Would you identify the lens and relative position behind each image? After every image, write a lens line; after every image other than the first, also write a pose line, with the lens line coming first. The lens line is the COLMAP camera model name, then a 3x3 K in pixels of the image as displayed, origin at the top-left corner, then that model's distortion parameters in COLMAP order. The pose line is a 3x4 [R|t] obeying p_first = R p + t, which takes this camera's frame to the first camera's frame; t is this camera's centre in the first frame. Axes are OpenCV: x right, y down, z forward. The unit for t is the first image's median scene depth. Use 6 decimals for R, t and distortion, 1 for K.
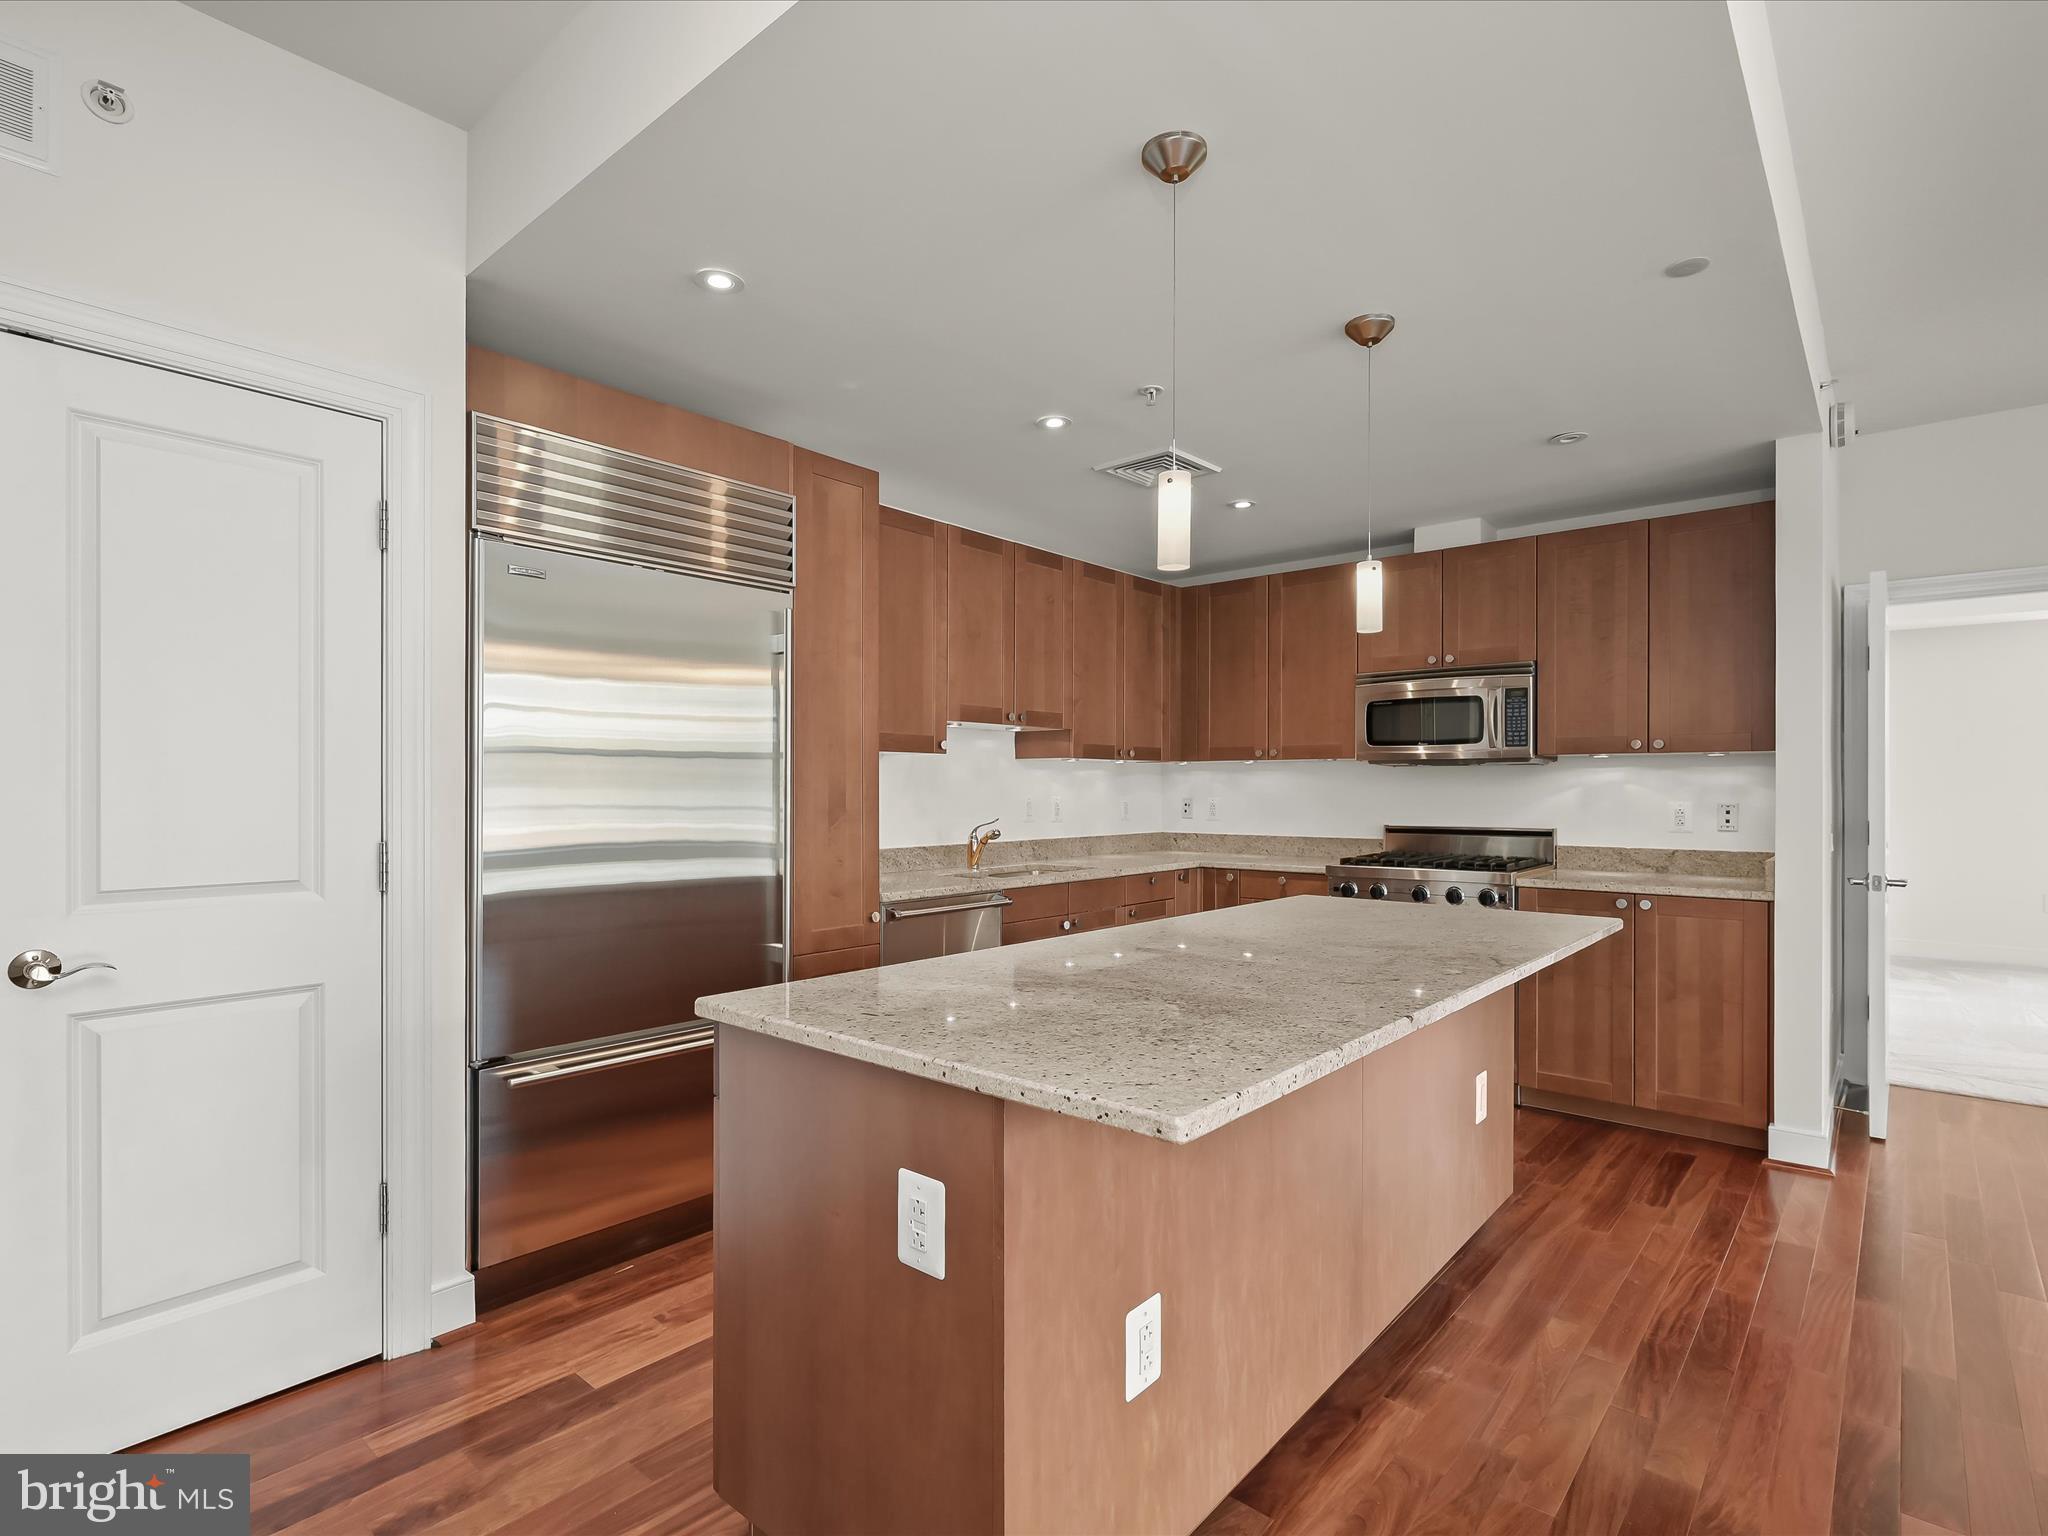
lens RADIAL K [[1024.1, 0, 1026.0], [0, 1024.1, 781.4], [0, 0, 1]] dist [0.000712, 0.000370]
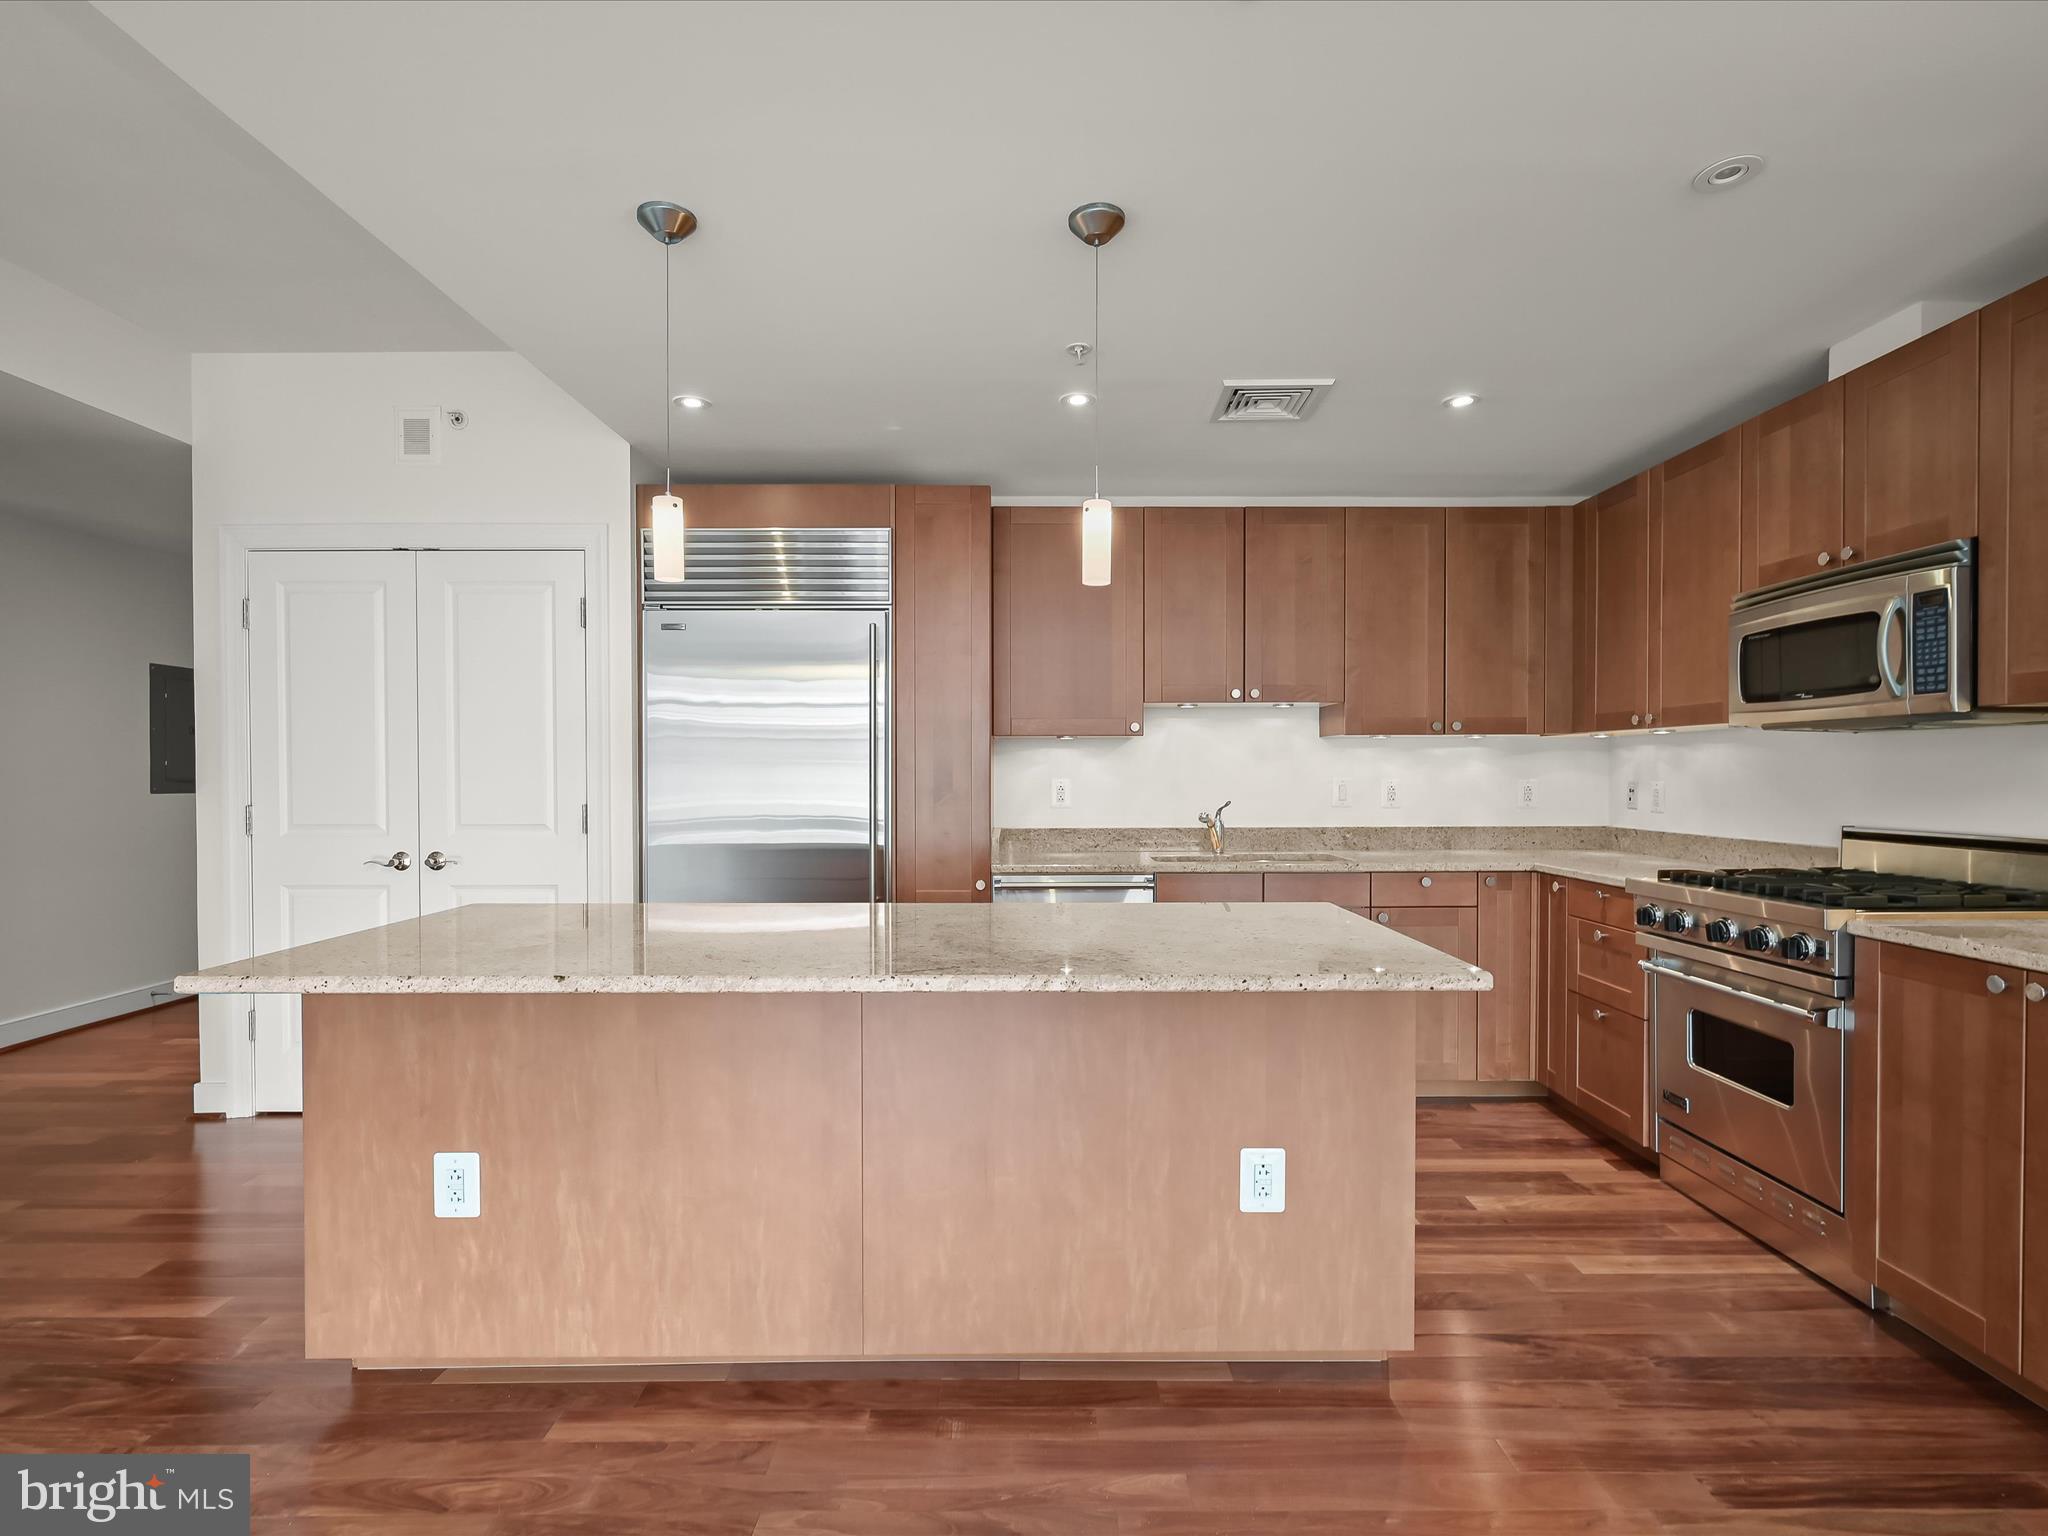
lens RADIAL K [[1008.0, 0, 1029.0], [0, 1008.0, 785.1], [0, 0, 1]] dist [-0.002018, -0.000419]
pose [[0.655455, 0.007306, -0.755199, 0.576990], [0.008270, 0.999824, 0.016851, 0.003381], [0.755189, -0.017291, 0.655279, 0.255320]]
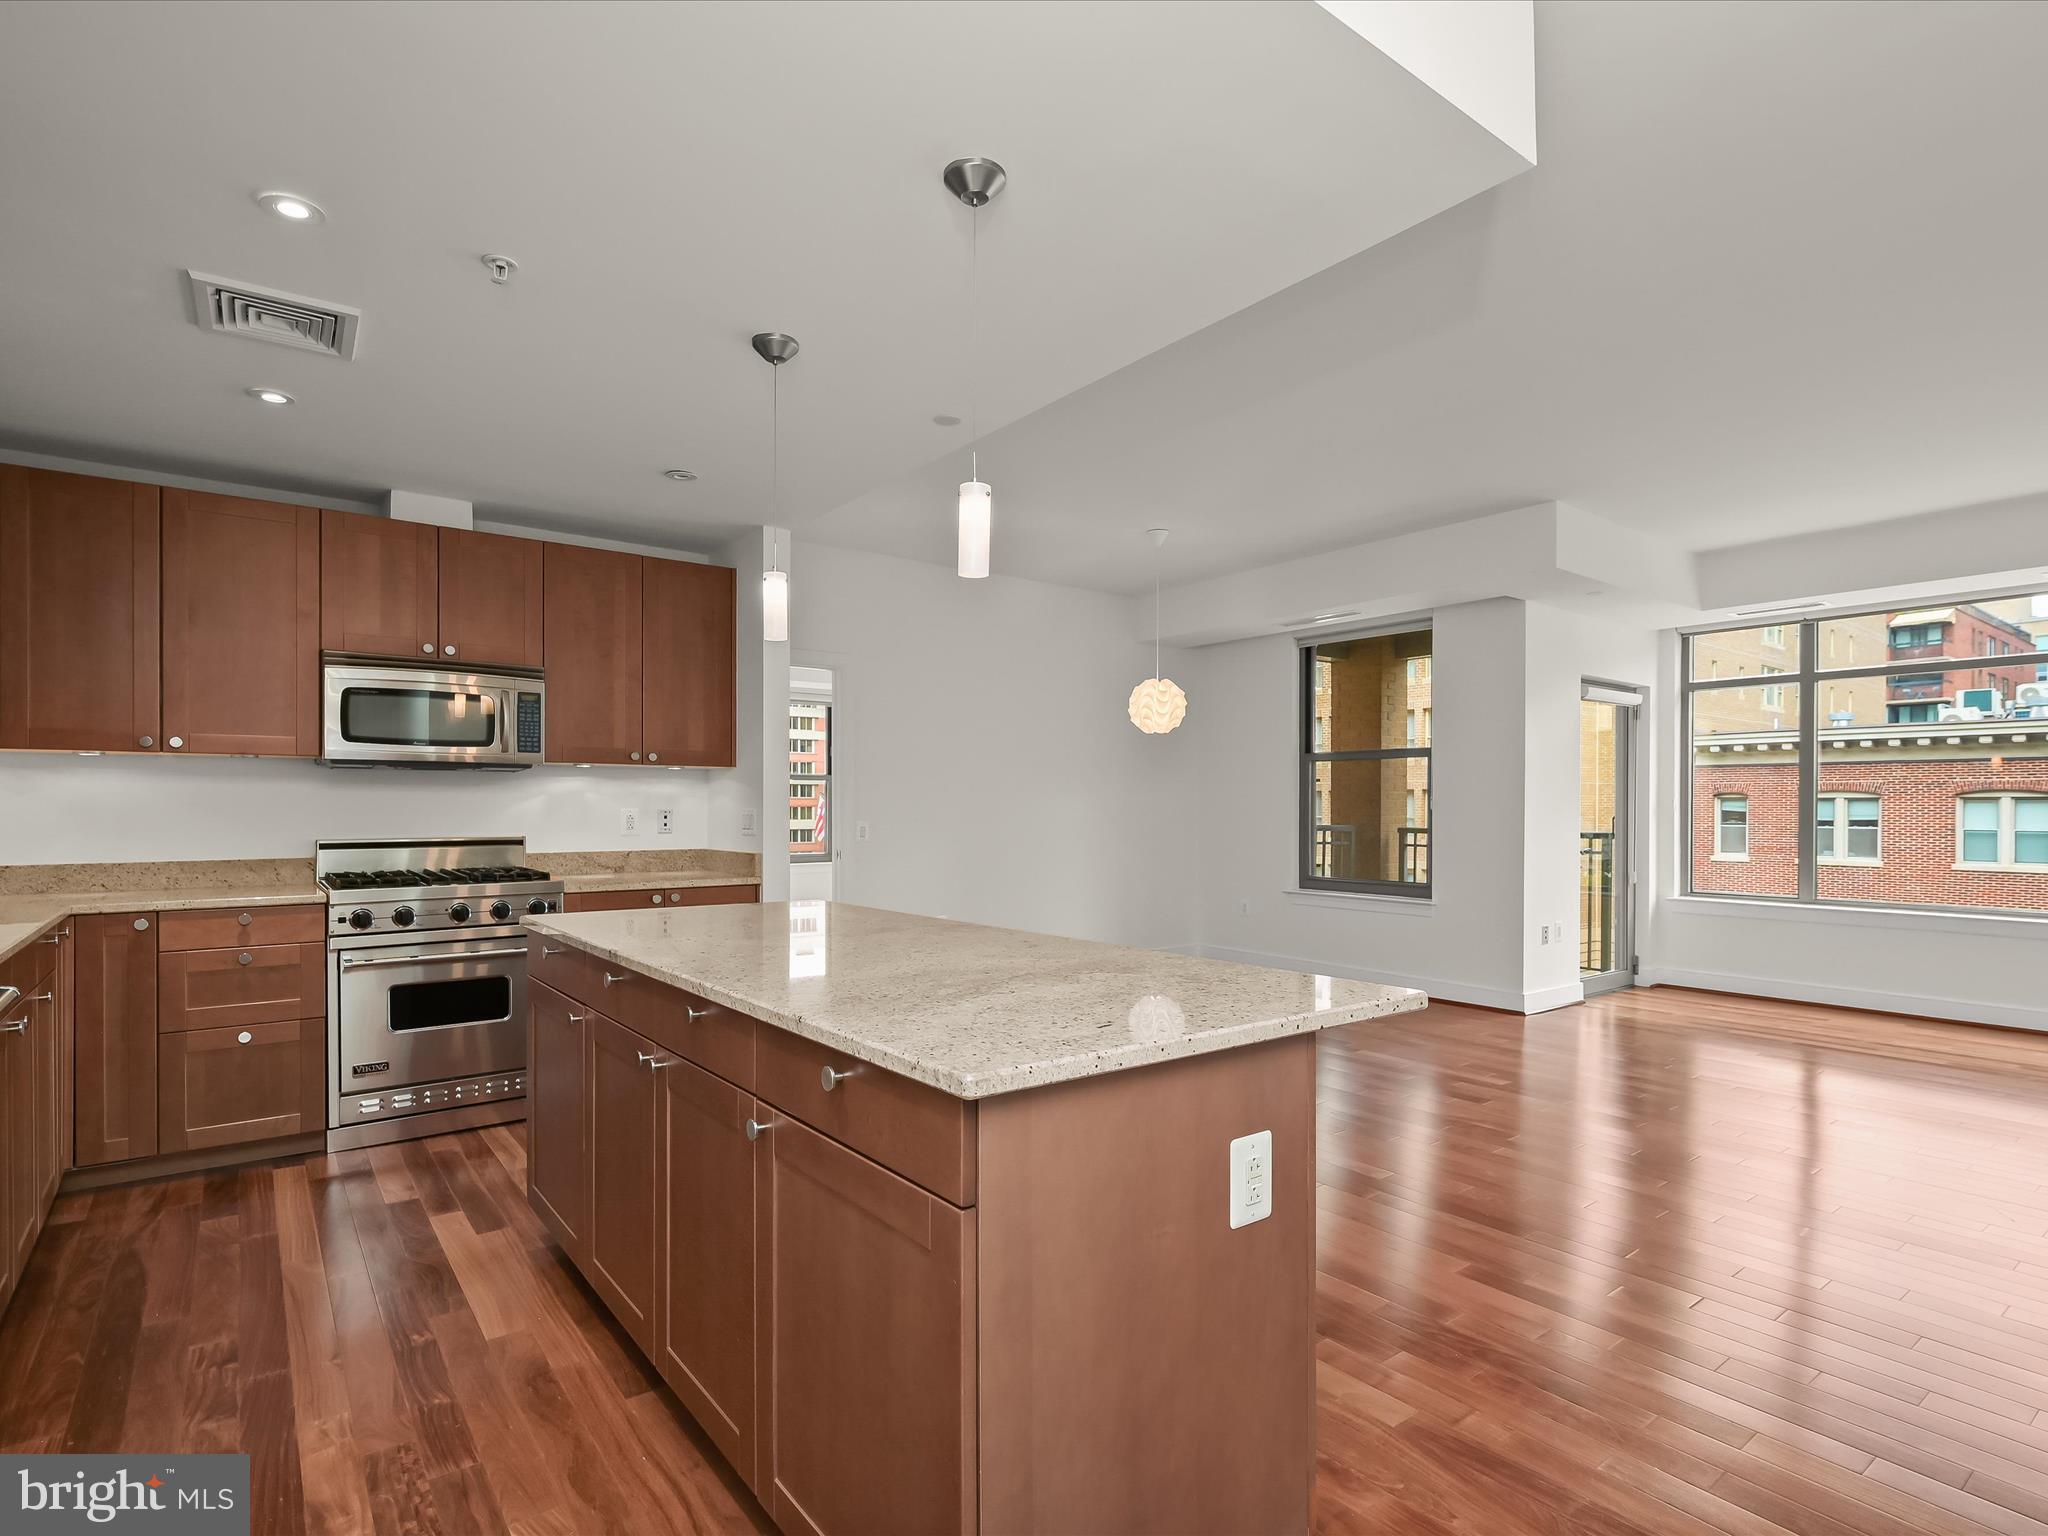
lens RADIAL K [[1053.4, 0, 1023.5], [0, 1053.4, 816.5], [0, 0, 1]] dist [0.000870, -0.000149]
pose [[0.208035, -0.009732, 0.978073, -0.408402], [-0.007669, 0.999904, 0.011580, 0.011672], [-0.978091, -0.009910, 0.207940, 0.331581]]
